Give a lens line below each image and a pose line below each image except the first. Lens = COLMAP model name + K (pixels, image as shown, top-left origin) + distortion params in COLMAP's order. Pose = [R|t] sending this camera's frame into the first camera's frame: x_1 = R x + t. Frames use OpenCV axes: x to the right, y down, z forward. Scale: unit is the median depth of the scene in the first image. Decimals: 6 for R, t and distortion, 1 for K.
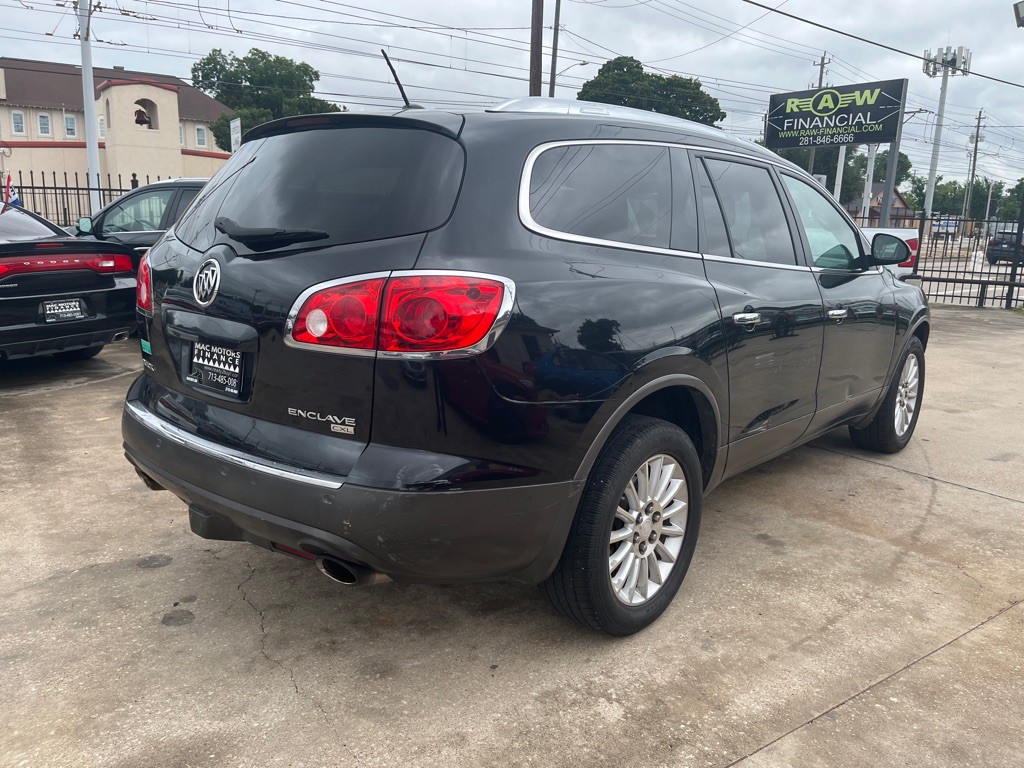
lens RADIAL K [[772.1, 0, 518.0], [0, 772.1, 389.3], [0, 0, 1]] dist [0.078333, -0.115137]
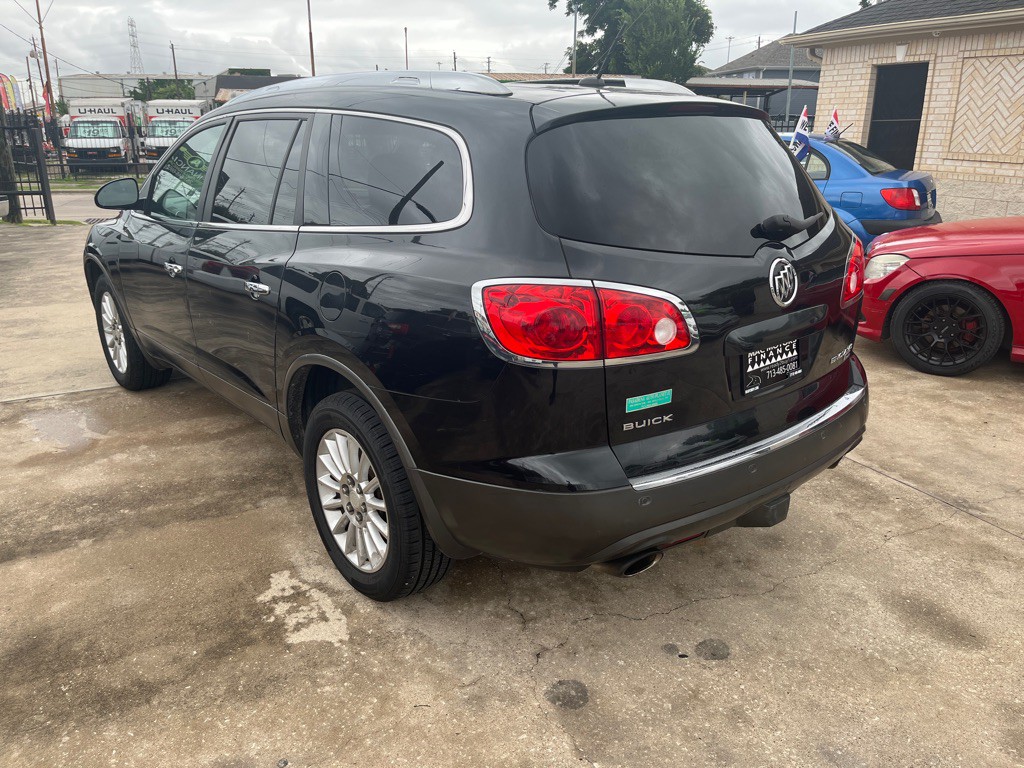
lens RADIAL K [[772.1, 0, 509.9], [0, 772.1, 391.5], [0, 0, 1]] dist [0.078333, -0.115137]
pose [[0.165497, -0.348604, 0.922543, -1.234508], [0.218402, 0.925171, 0.310417, -0.340501], [-0.961723, 0.150112, 0.229249, 0.974532]]
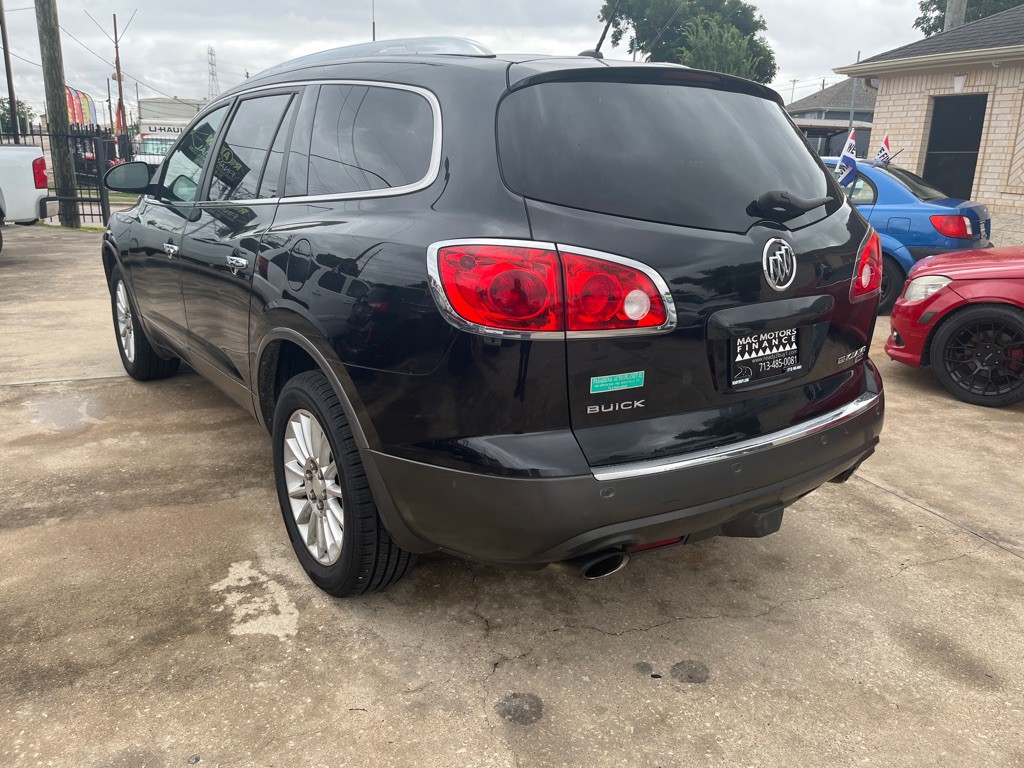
lens RADIAL K [[772.1, 0, 514.5], [0, 772.1, 388.4], [0, 0, 1]] dist [0.078333, -0.115137]
pose [[0.233380, -0.298527, 0.925427, -1.170320], [0.188627, 0.947529, 0.258087, -0.252292], [-0.953915, 0.114328, 0.277445, 0.913740]]
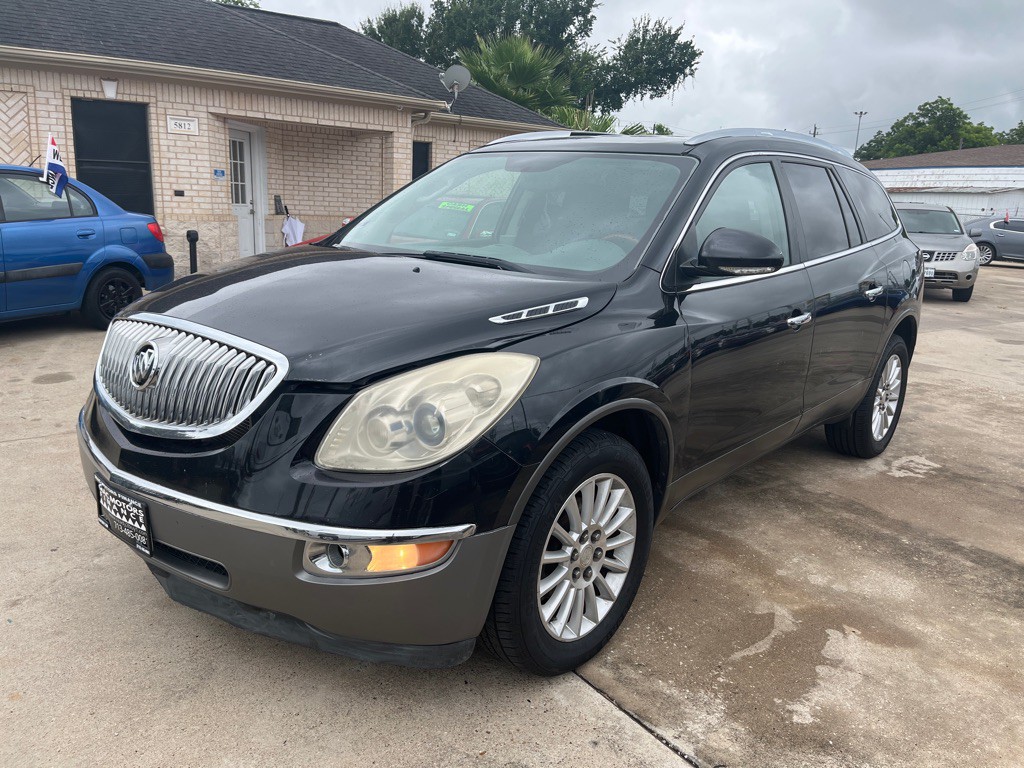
lens RADIAL K [[772.1, 0, 514.5], [0, 772.1, 395.6], [0, 0, 1]] dist [0.078333, -0.115137]
pose [[-0.997315, -0.070803, -0.018718, 0.470545], [-0.071686, 0.891514, 0.447284, -0.651005], [-0.014982, 0.447425, -0.894196, 2.976109]]
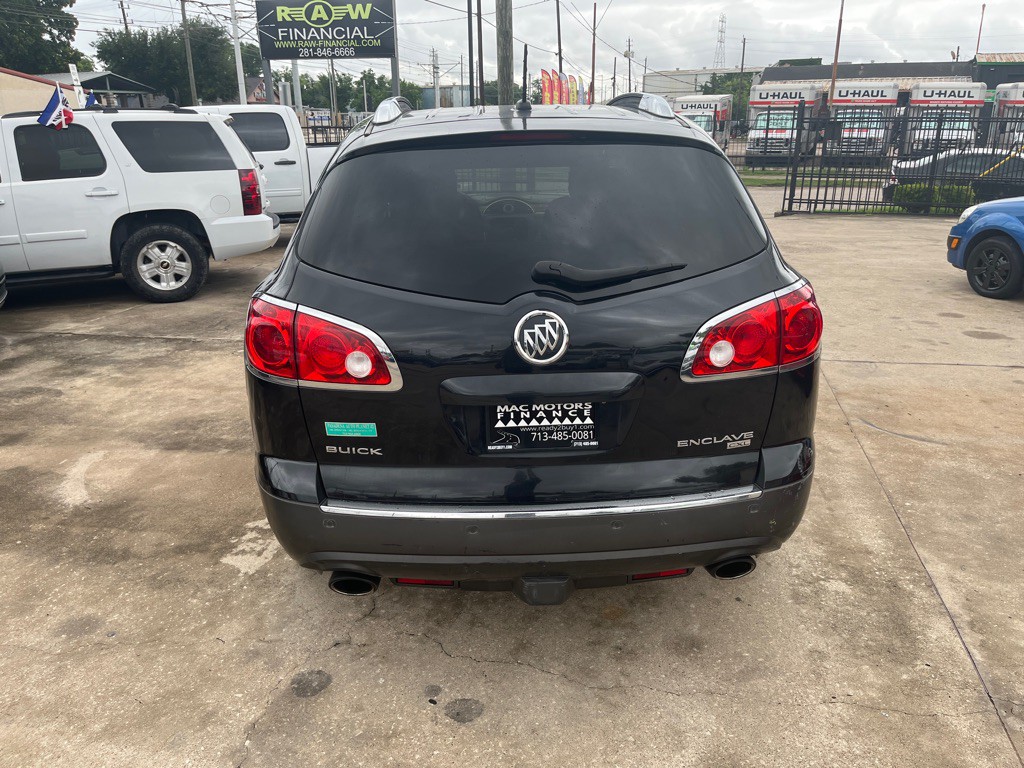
lens RADIAL K [[772.1, 0, 515.8], [0, 772.1, 388.2], [0, 0, 1]] dist [0.078333, -0.115137]
pose [[0.733198, -0.259716, 0.628465, -0.855267], [0.180386, 0.965366, 0.188495, -0.217687], [-0.655653, -0.024838, 0.754653, 0.301820]]
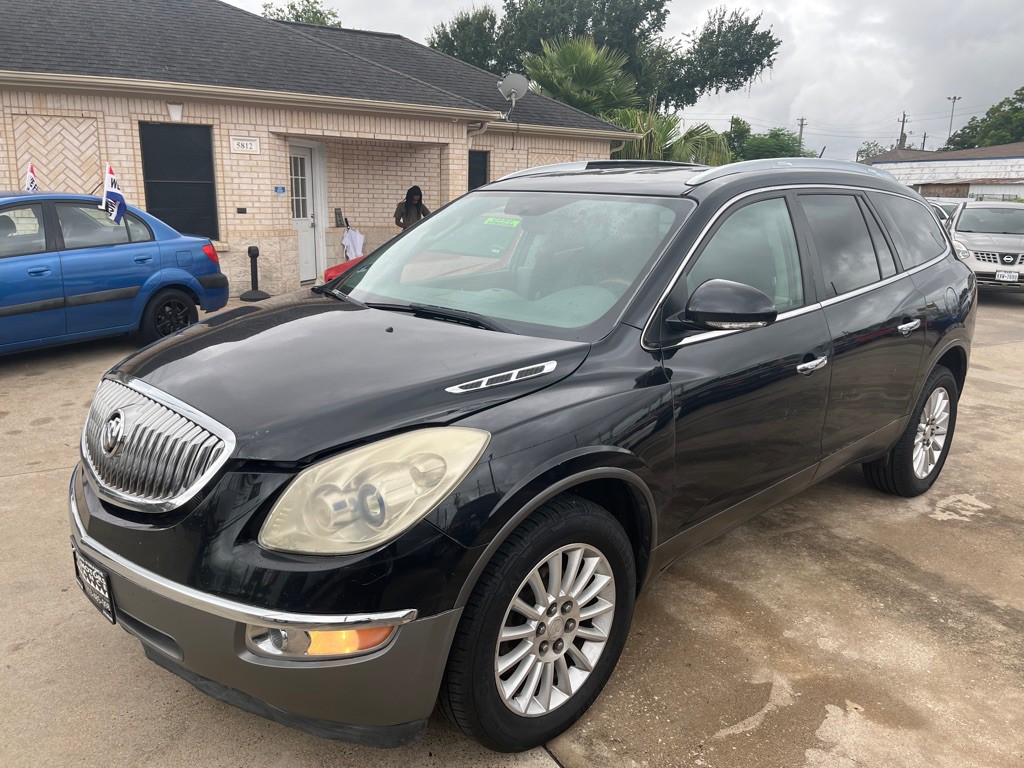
lens RADIAL K [[772.1, 0, 512.6], [0, 772.1, 391.3], [0, 0, 1]] dist [0.078333, -0.115137]
pose [[-0.994066, -0.074345, 0.079407, 0.357941], [-0.030654, 0.891863, 0.451267, -0.715124], [-0.104369, 0.446155, -0.888849, 2.914980]]
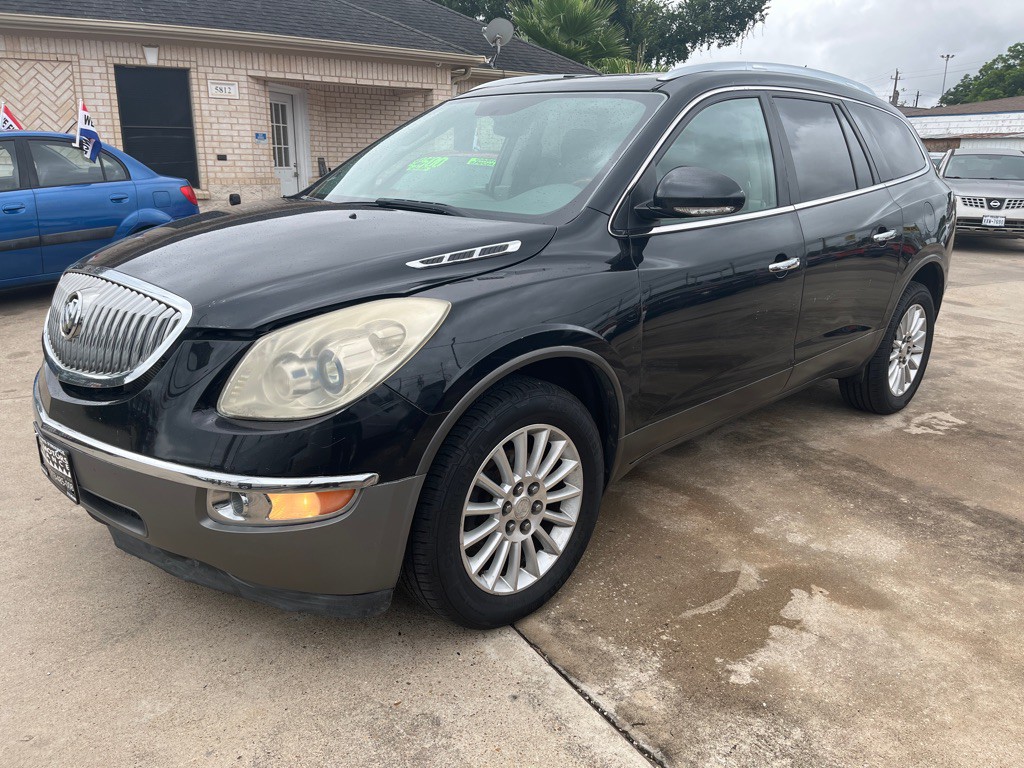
lens RADIAL K [[772.1, 0, 514.8], [0, 772.1, 388.1], [0, 0, 1]] dist [0.078333, -0.115137]
pose [[-0.995586, -0.067702, 0.064995, 0.321079], [-0.027684, 0.873578, 0.485897, -0.632914], [-0.089675, 0.481953, -0.871596, 2.951578]]
